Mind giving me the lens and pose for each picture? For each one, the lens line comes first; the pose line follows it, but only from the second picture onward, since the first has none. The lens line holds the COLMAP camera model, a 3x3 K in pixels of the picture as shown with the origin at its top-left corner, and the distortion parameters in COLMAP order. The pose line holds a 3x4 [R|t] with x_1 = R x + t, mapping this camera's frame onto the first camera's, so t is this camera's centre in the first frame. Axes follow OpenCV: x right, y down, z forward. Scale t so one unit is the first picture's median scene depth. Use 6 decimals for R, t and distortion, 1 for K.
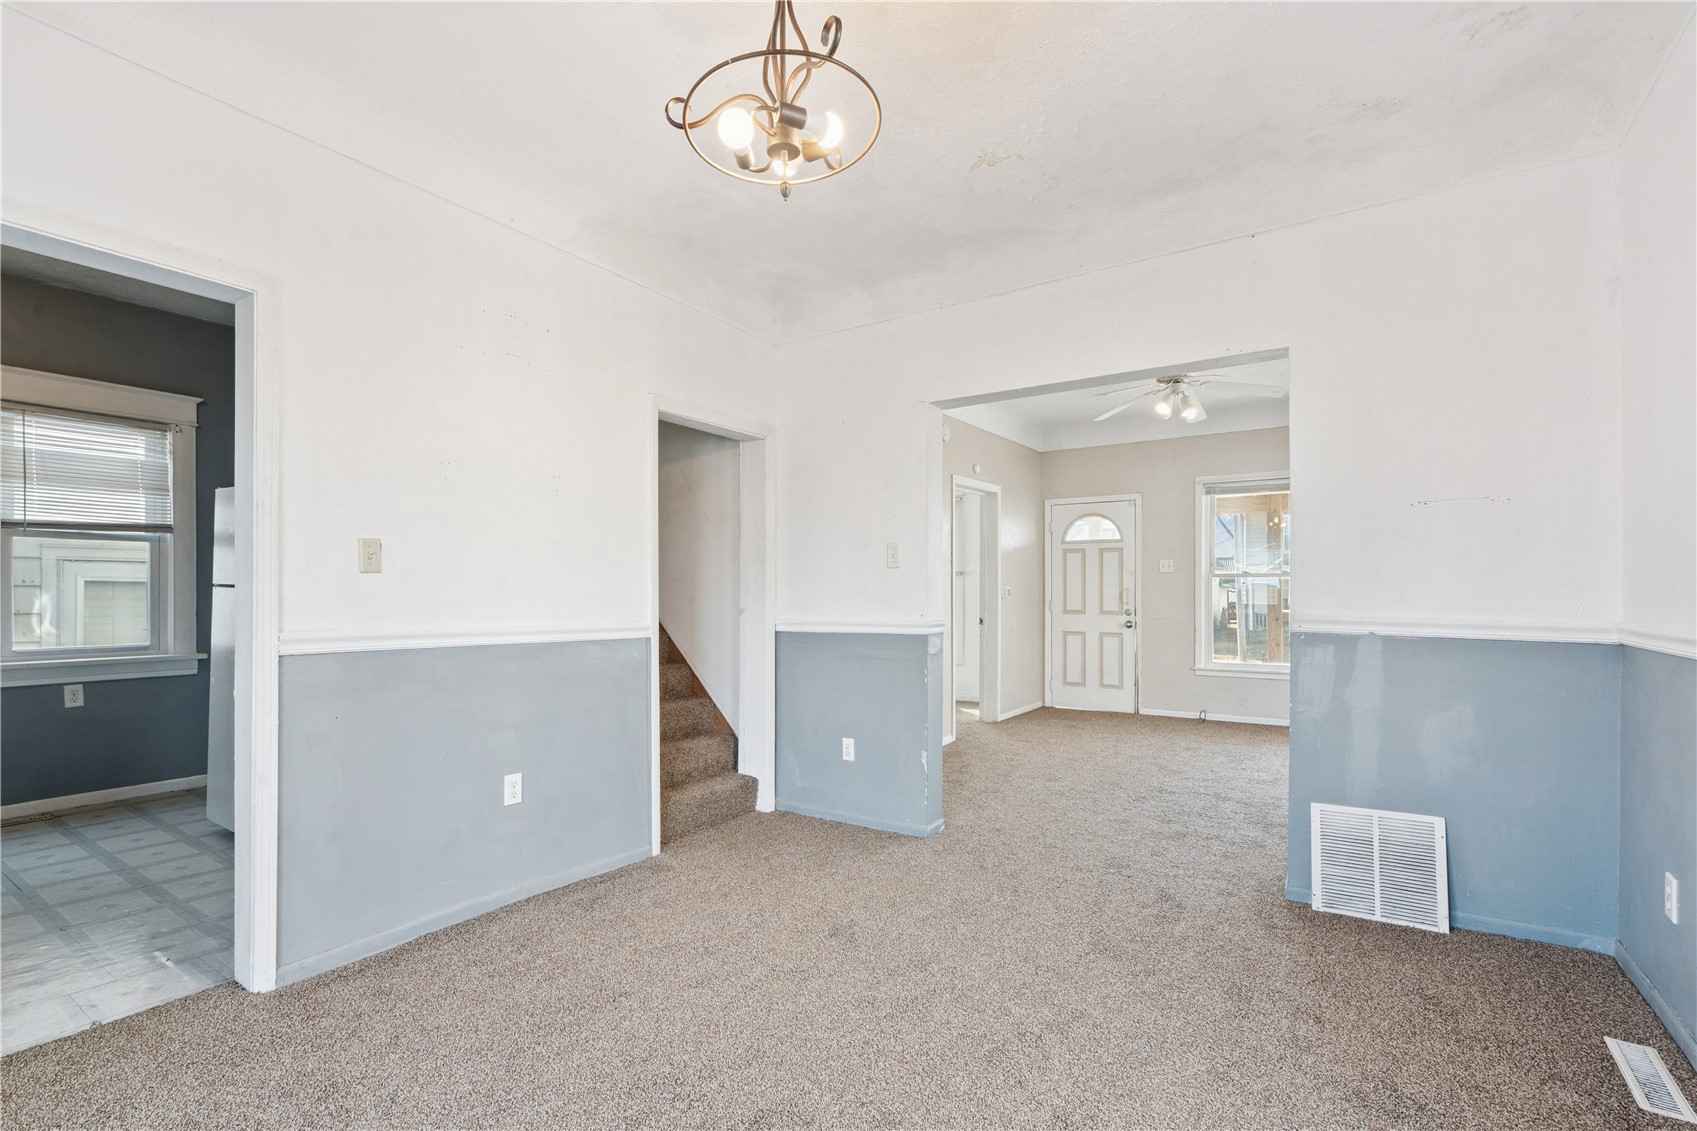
lens RADIAL K [[780.5, 0, 850.8], [0, 780.5, 597.5], [0, 0, 1]] dist [0.001735, 0.000579]
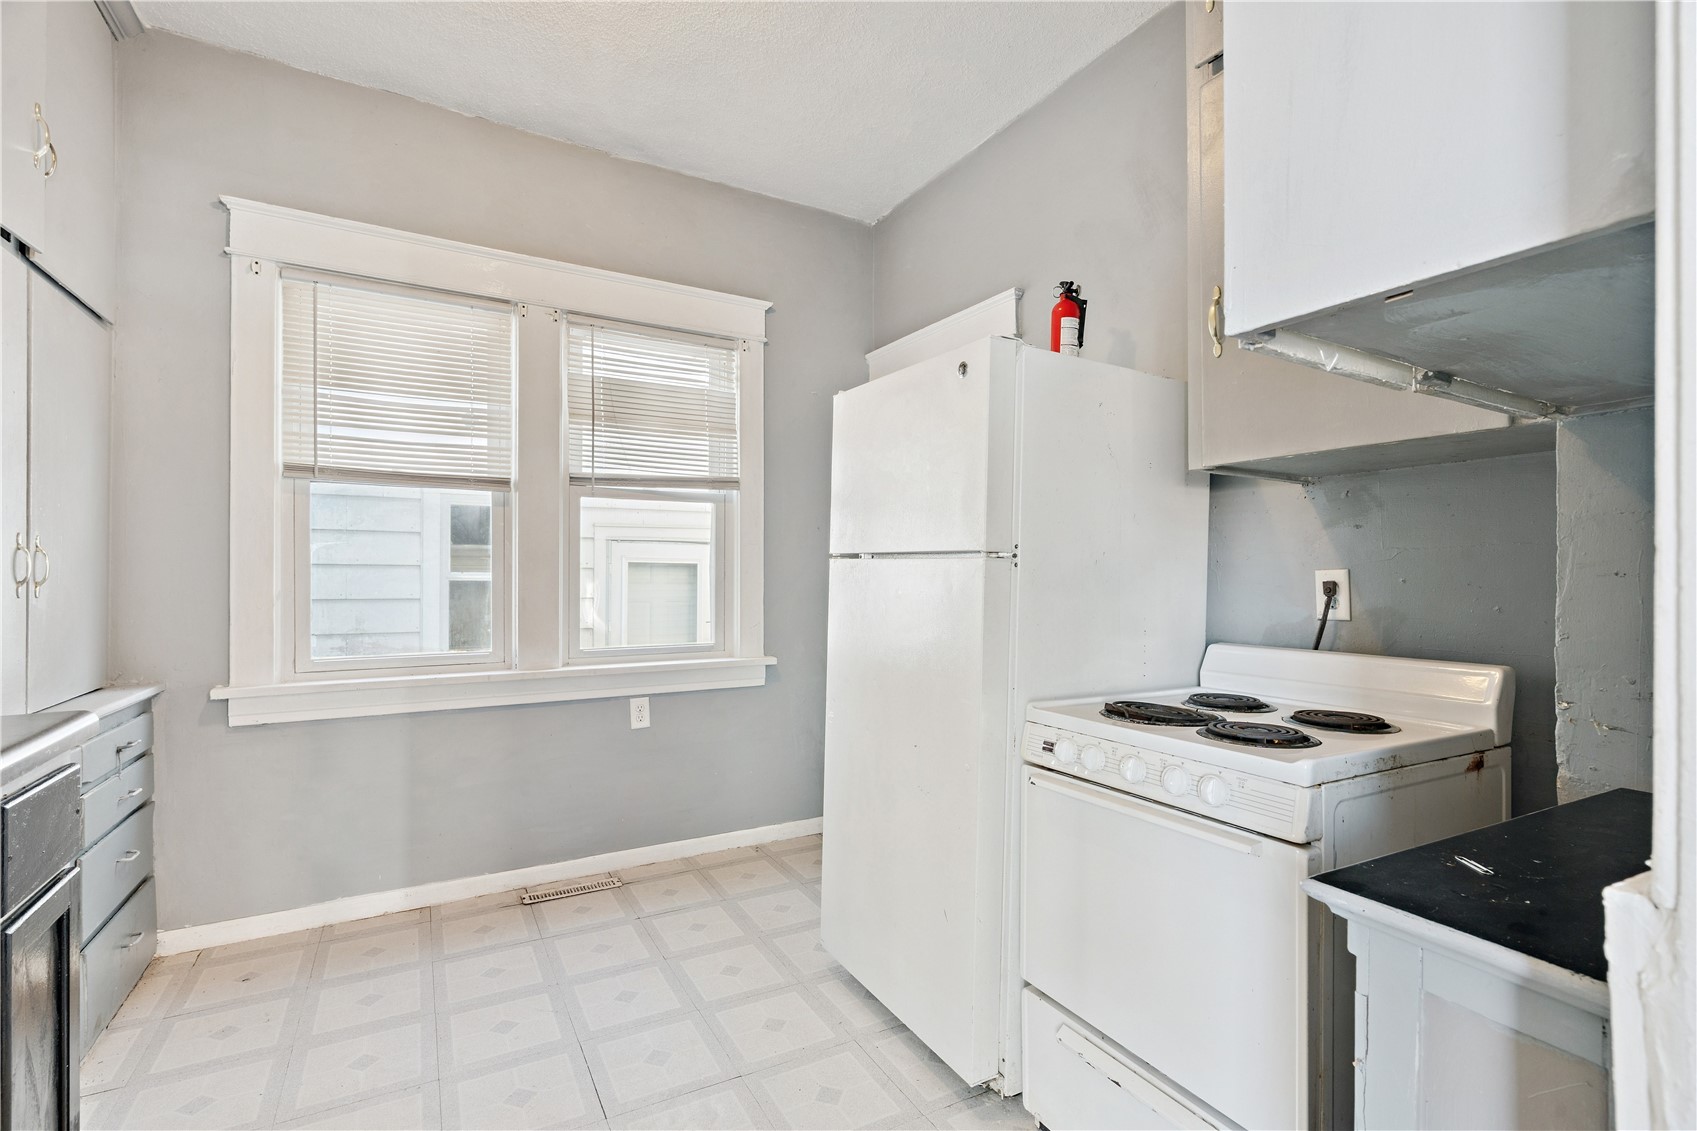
lens RADIAL K [[775.2, 0, 855.4], [0, 775.2, 572.0], [0, 0, 1]] dist [-0.002040, 0.000484]
pose [[0.897692, -0.009174, -0.440527, -0.458962], [0.003252, 0.999894, -0.014197, 0.004113], [0.440611, 0.011312, 0.897627, 0.407108]]
